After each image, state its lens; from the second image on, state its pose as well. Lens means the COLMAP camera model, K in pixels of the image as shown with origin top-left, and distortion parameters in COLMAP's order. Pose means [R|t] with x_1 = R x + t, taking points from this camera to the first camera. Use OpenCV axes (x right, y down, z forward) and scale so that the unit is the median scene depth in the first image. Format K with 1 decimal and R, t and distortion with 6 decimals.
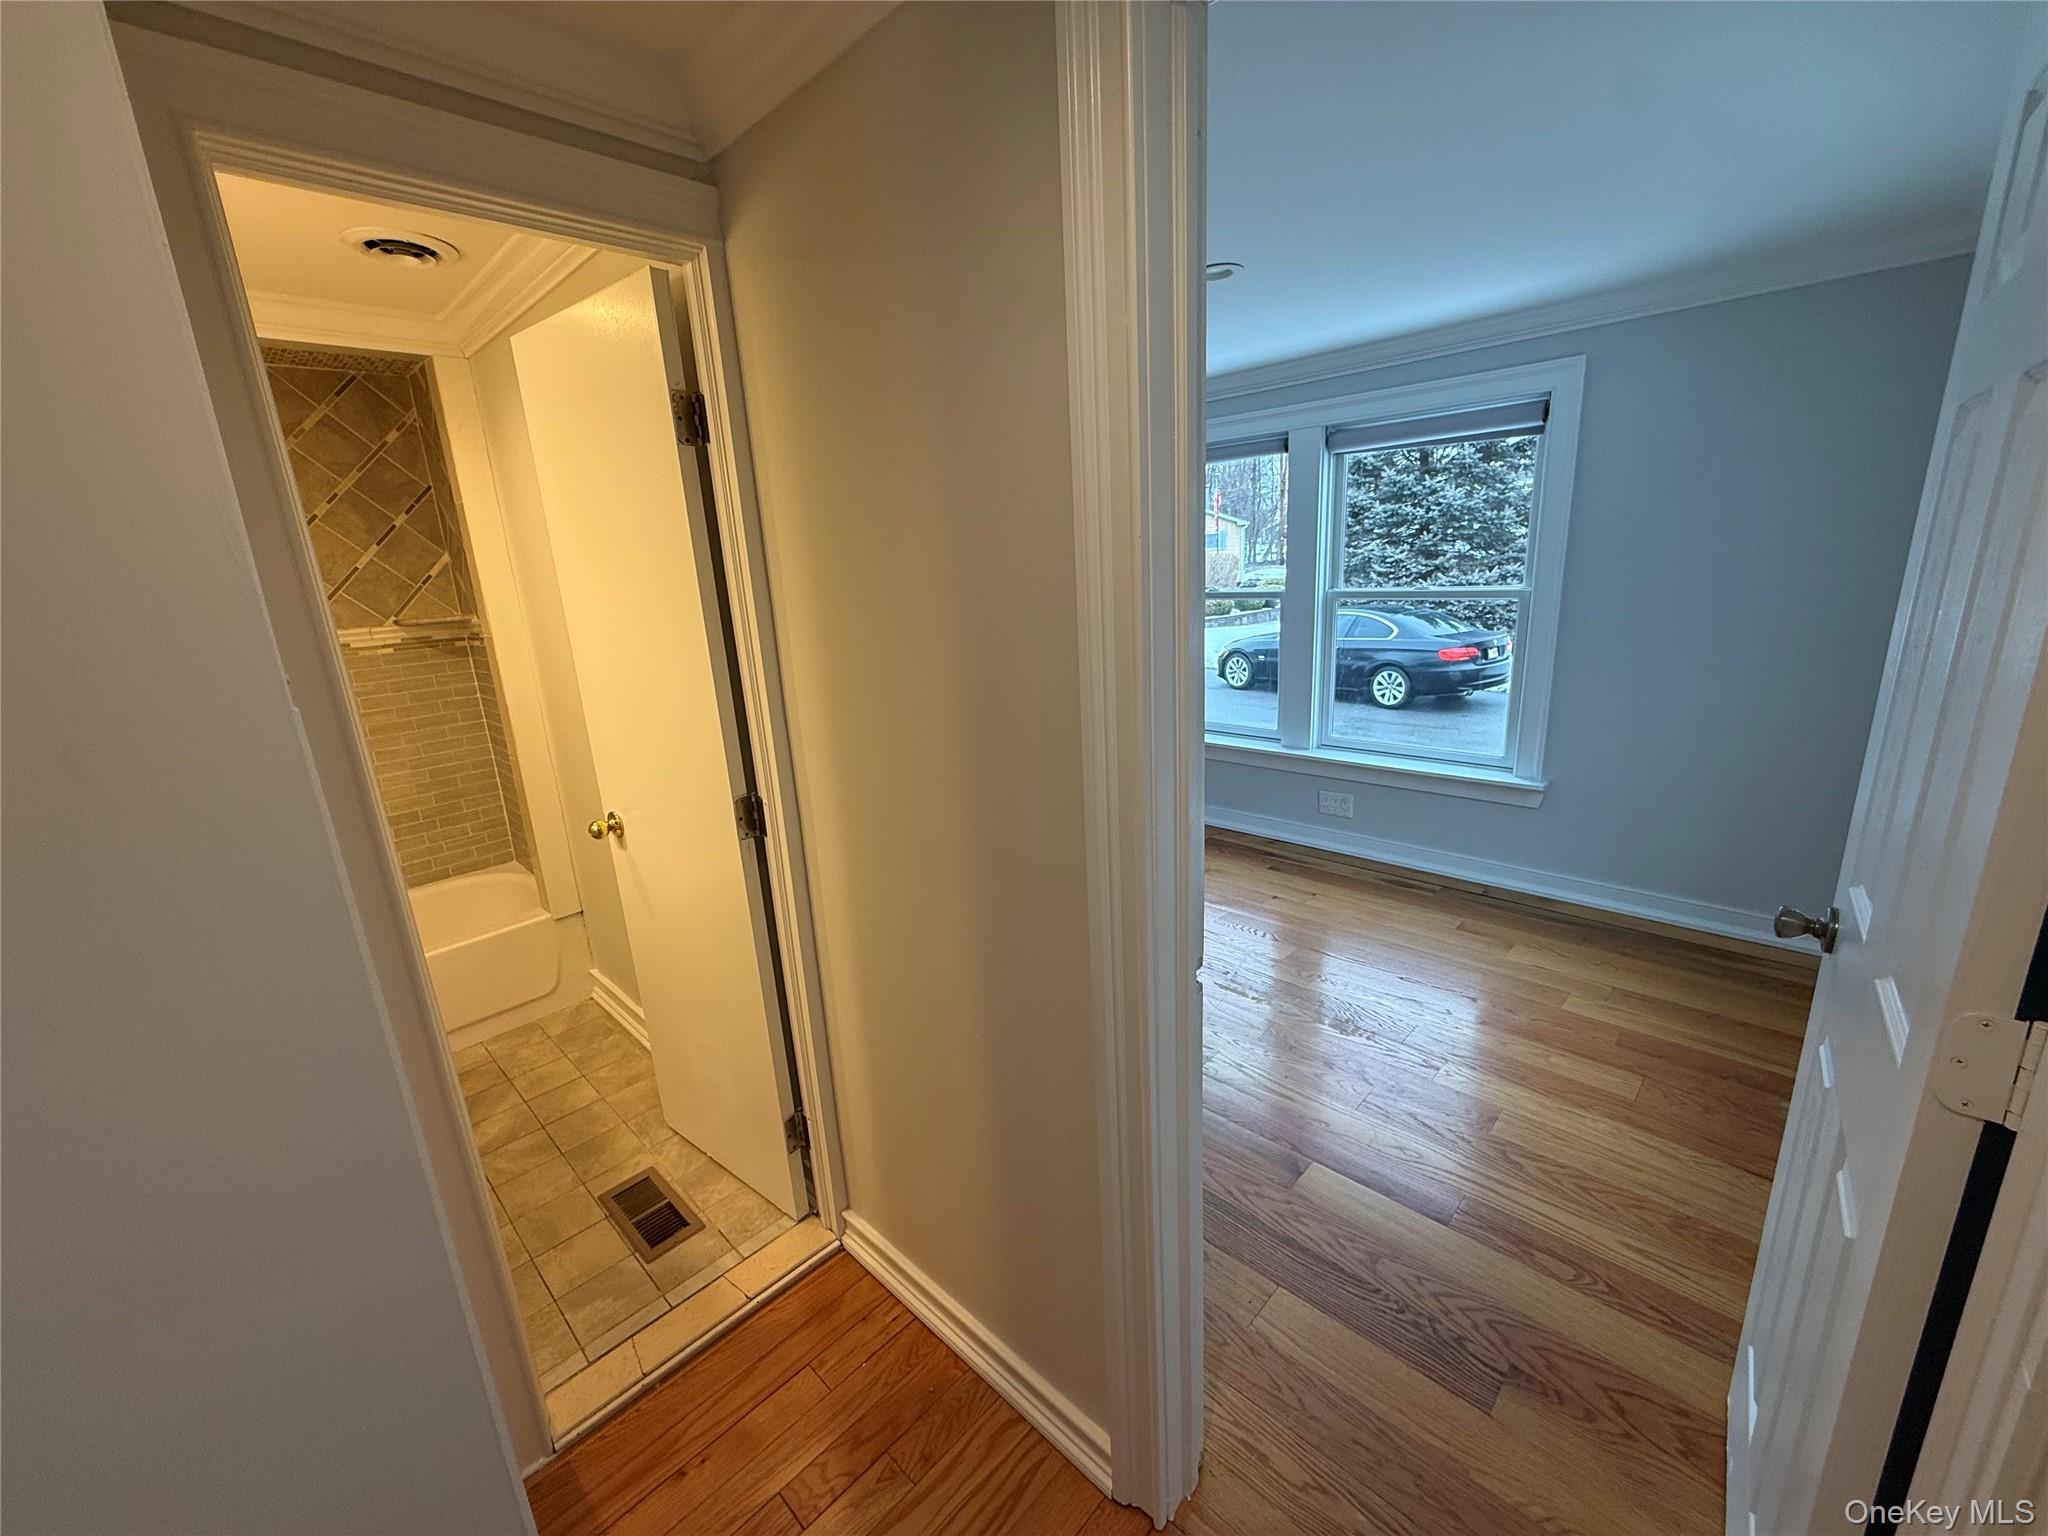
lens RADIAL K [[814.1, 0, 1009.1], [0, 814.1, 767.0], [0, 0, 1]] dist [-0.003201, 0.001033]
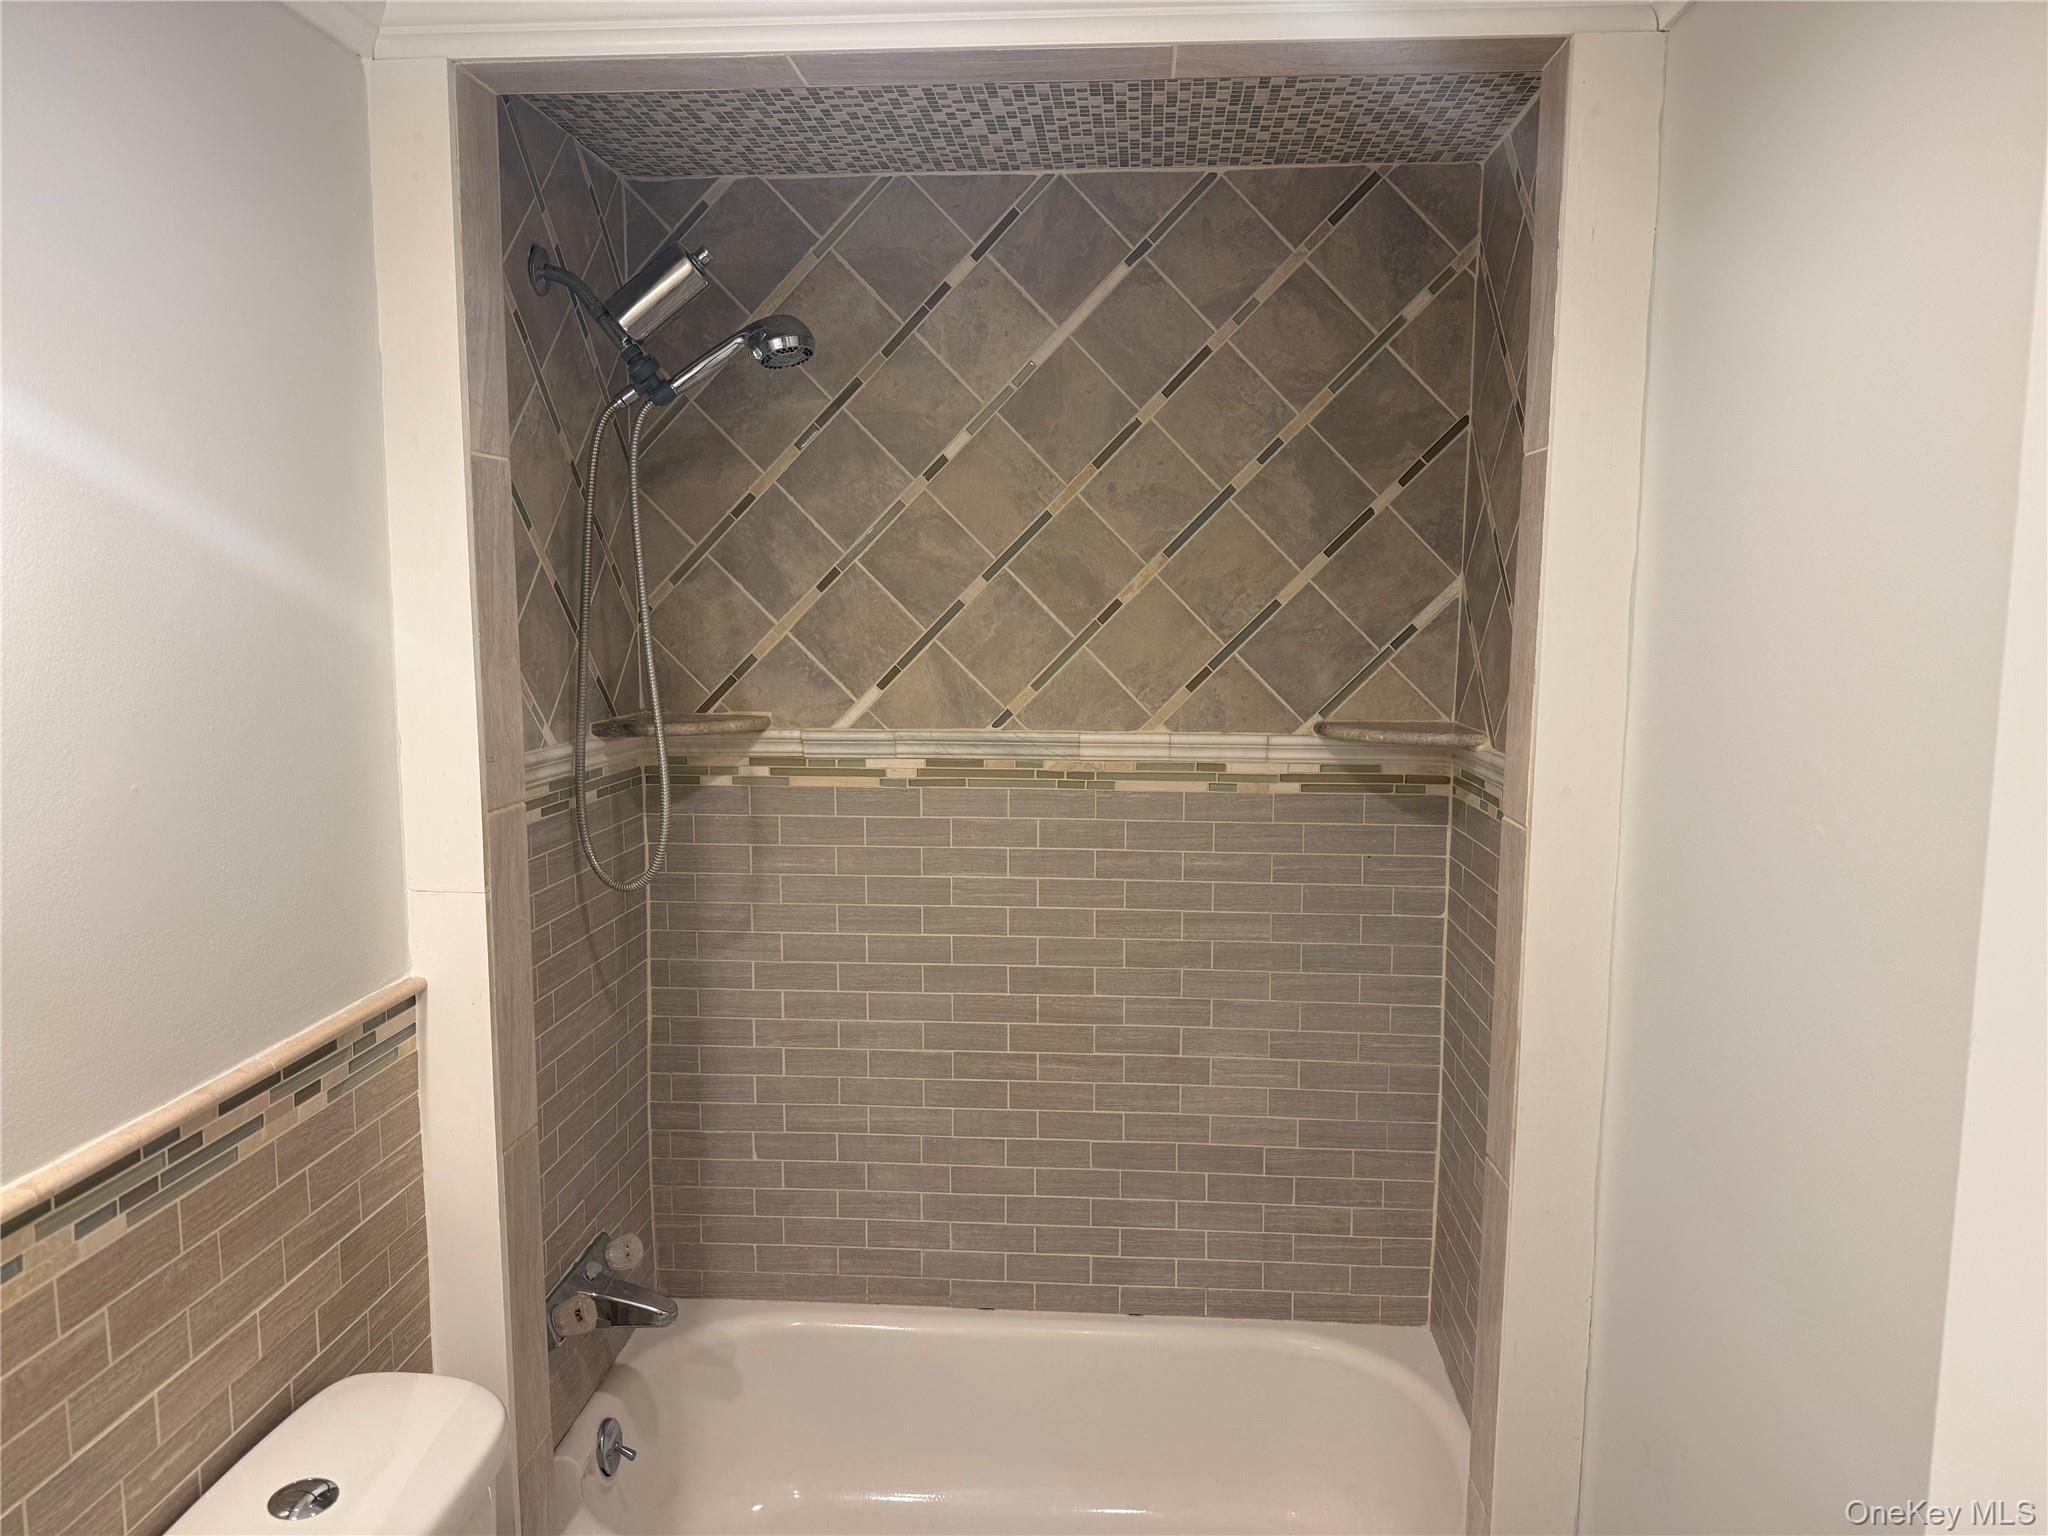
lens RADIAL K [[1443.5, 0, 1000.2], [0, 1443.5, 802.8], [0, 0, 1]] dist [0.080706, -0.087430]
pose [[0.644798, 0.156409, -0.748179, -0.277880], [-0.233636, 0.972322, 0.001913, -0.100703], [0.727770, 0.173568, 0.663494, 0.367095]]
